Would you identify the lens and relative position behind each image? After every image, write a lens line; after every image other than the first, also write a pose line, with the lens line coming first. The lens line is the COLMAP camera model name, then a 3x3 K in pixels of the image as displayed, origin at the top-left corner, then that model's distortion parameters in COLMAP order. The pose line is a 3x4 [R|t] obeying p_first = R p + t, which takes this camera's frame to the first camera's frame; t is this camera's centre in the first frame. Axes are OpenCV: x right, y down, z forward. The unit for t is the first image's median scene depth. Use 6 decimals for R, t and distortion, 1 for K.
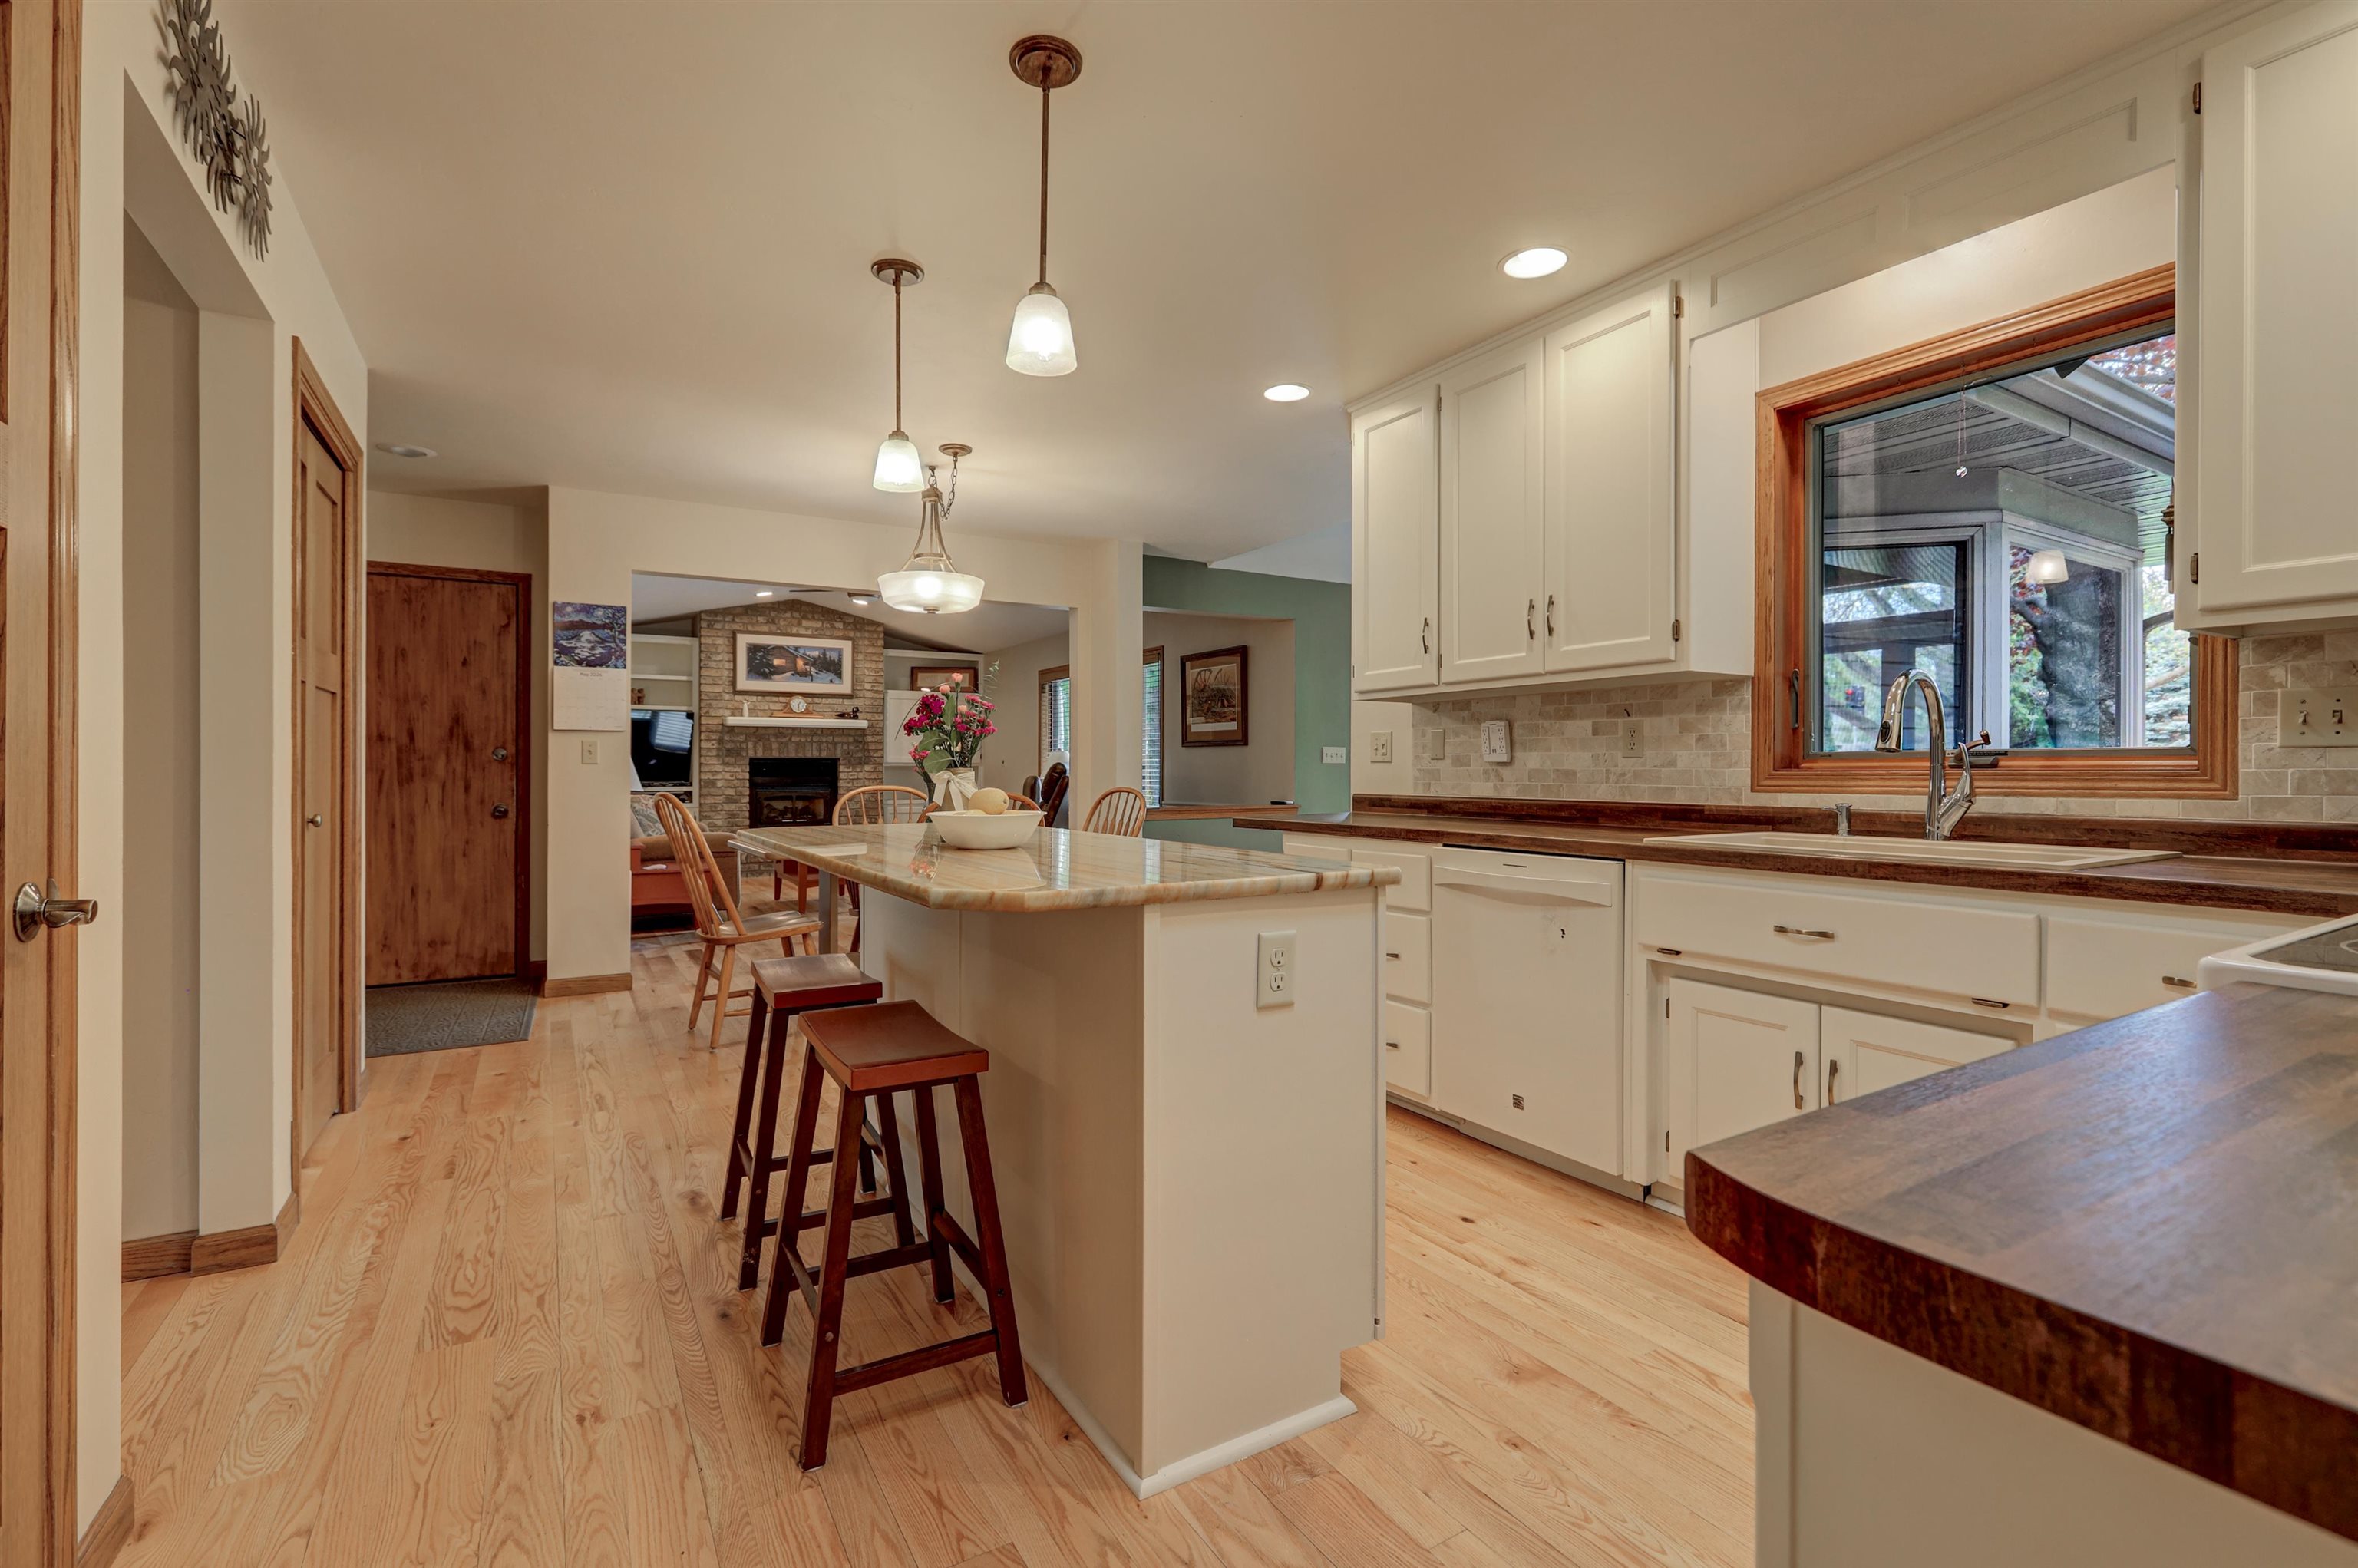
lens RADIAL K [[1061.6, 0, 1201.5], [0, 1061.6, 740.6], [0, 0, 1]] dist [0.003344, 0.001271]
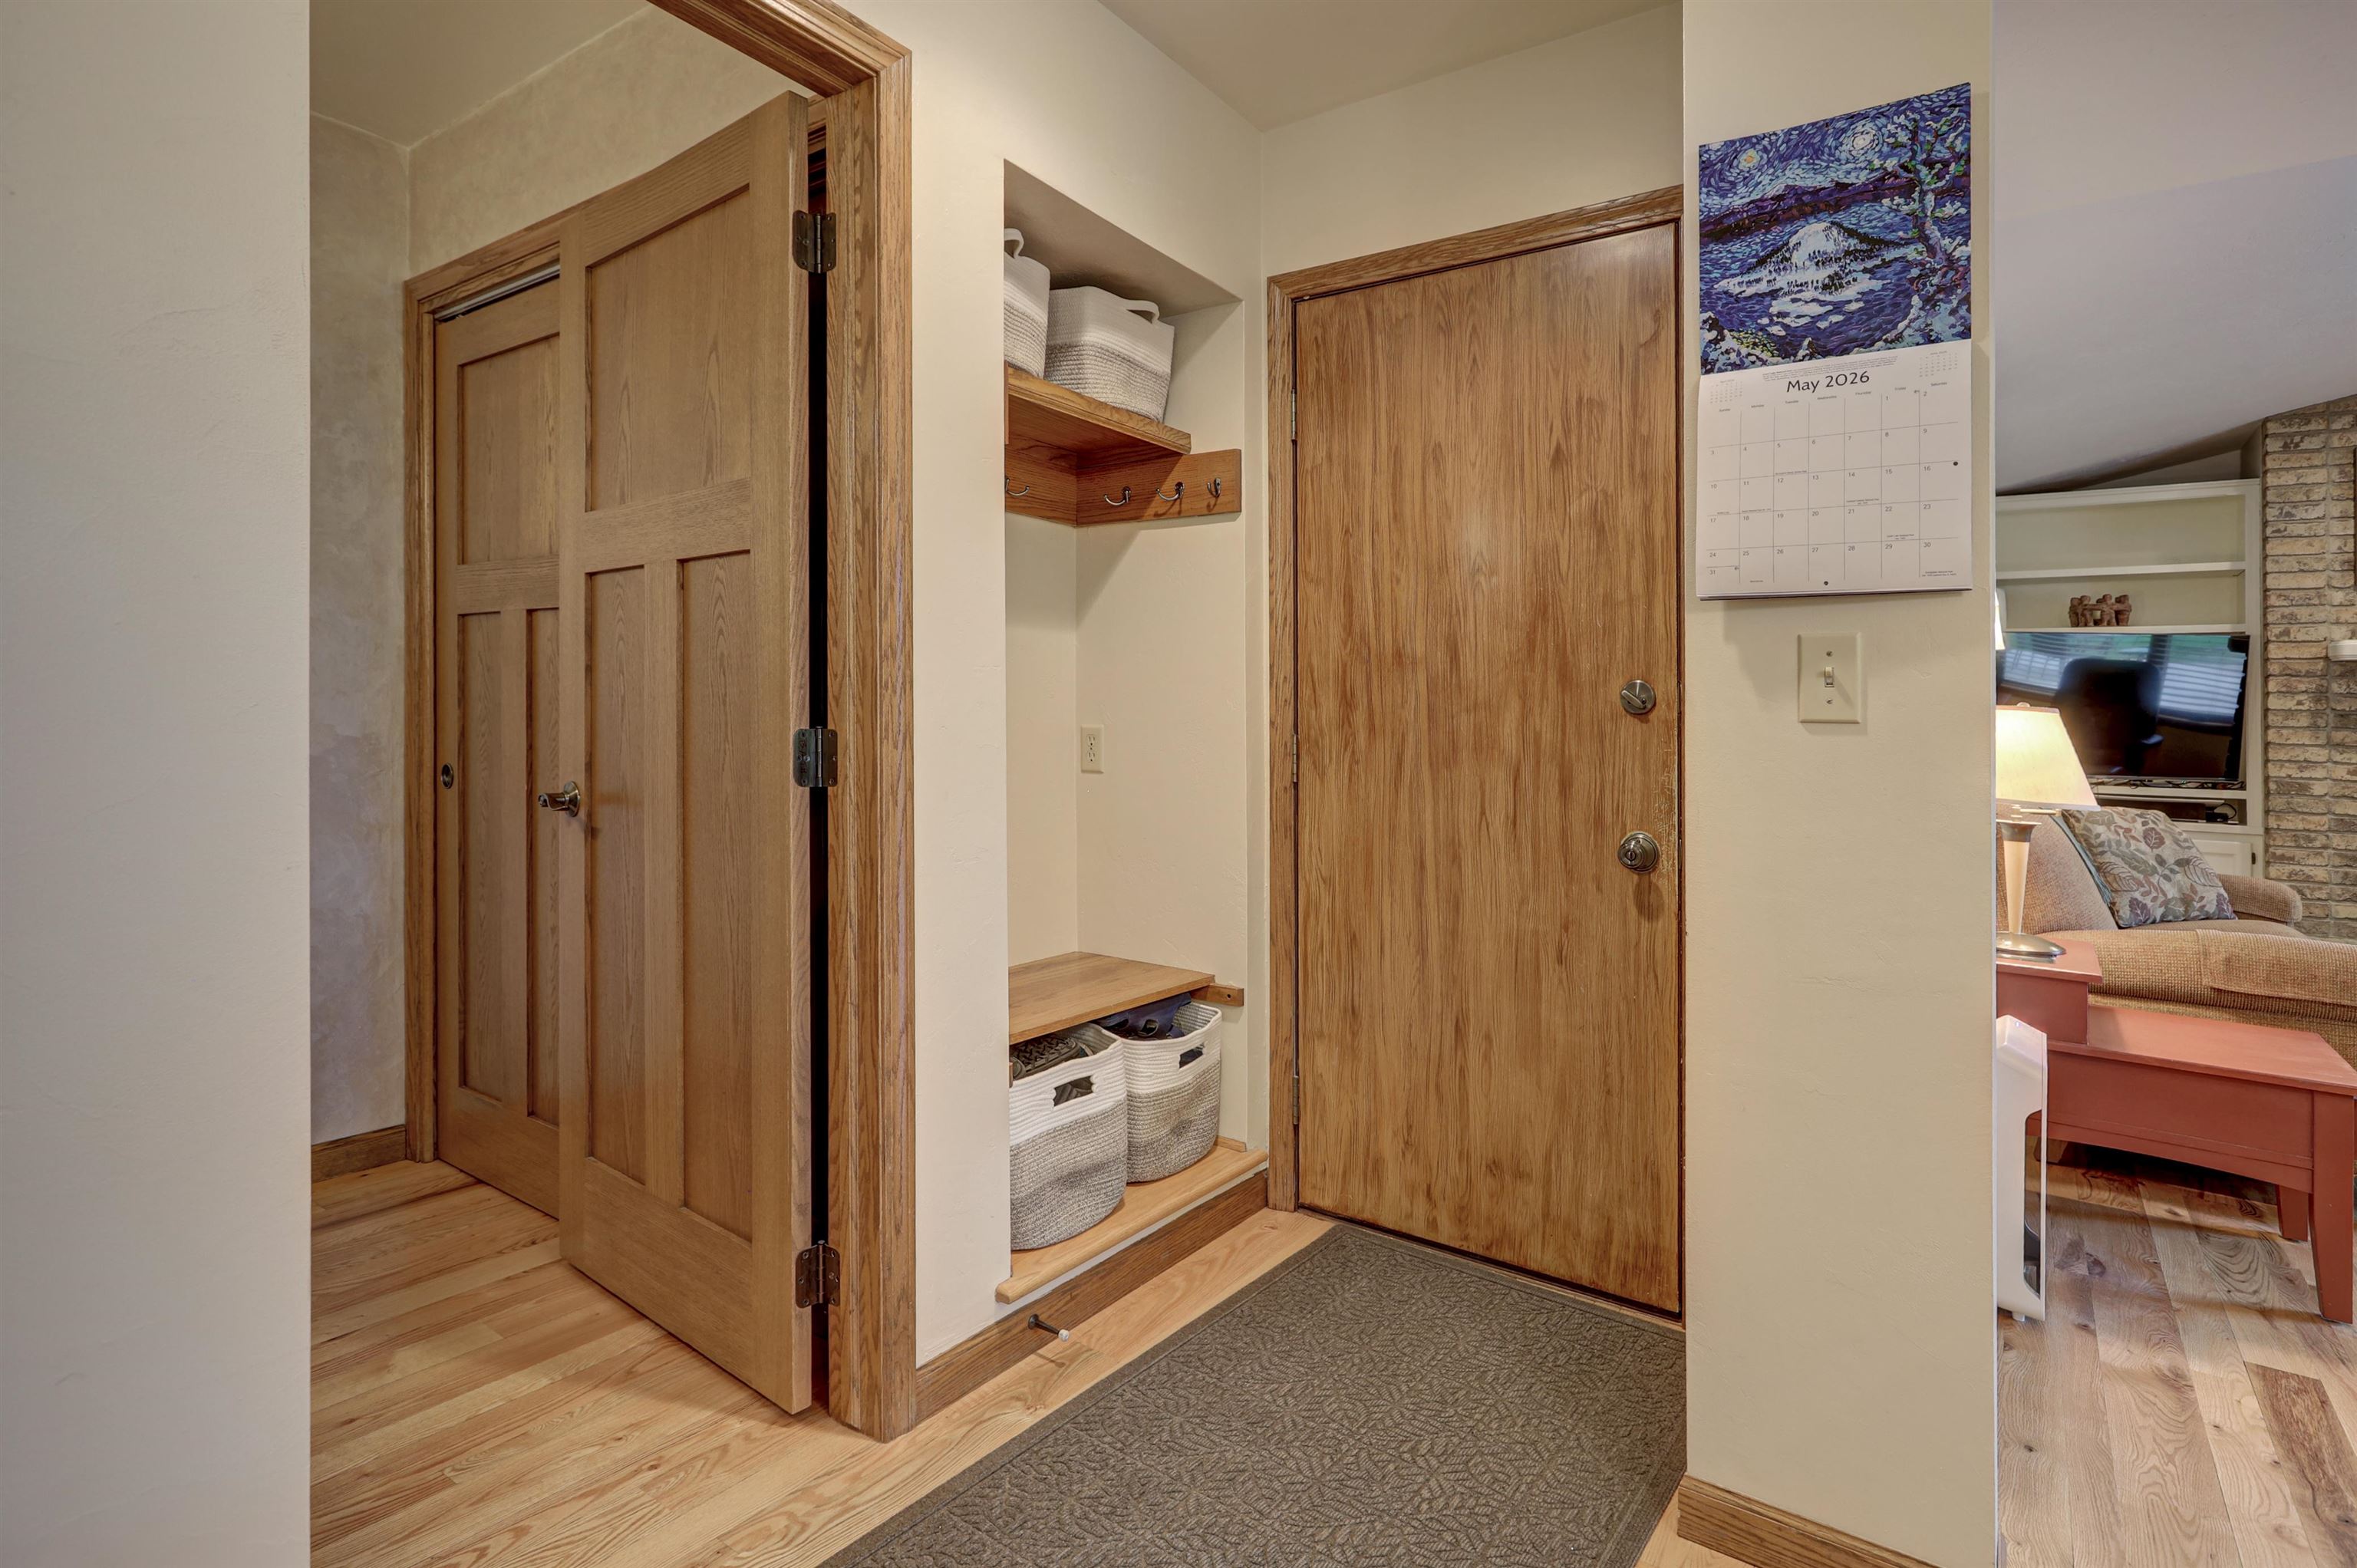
lens RADIAL K [[1227.8, 0, 1142.6], [0, 1227.8, 701.5], [0, 0, 1]] dist [-0.005659, 0.006143]
pose [[0.388924, -0.007623, -0.921238, -0.164755], [-0.001711, 0.999958, -0.008997, 0.008980], [0.921268, 0.005075, 0.388895, 0.331157]]
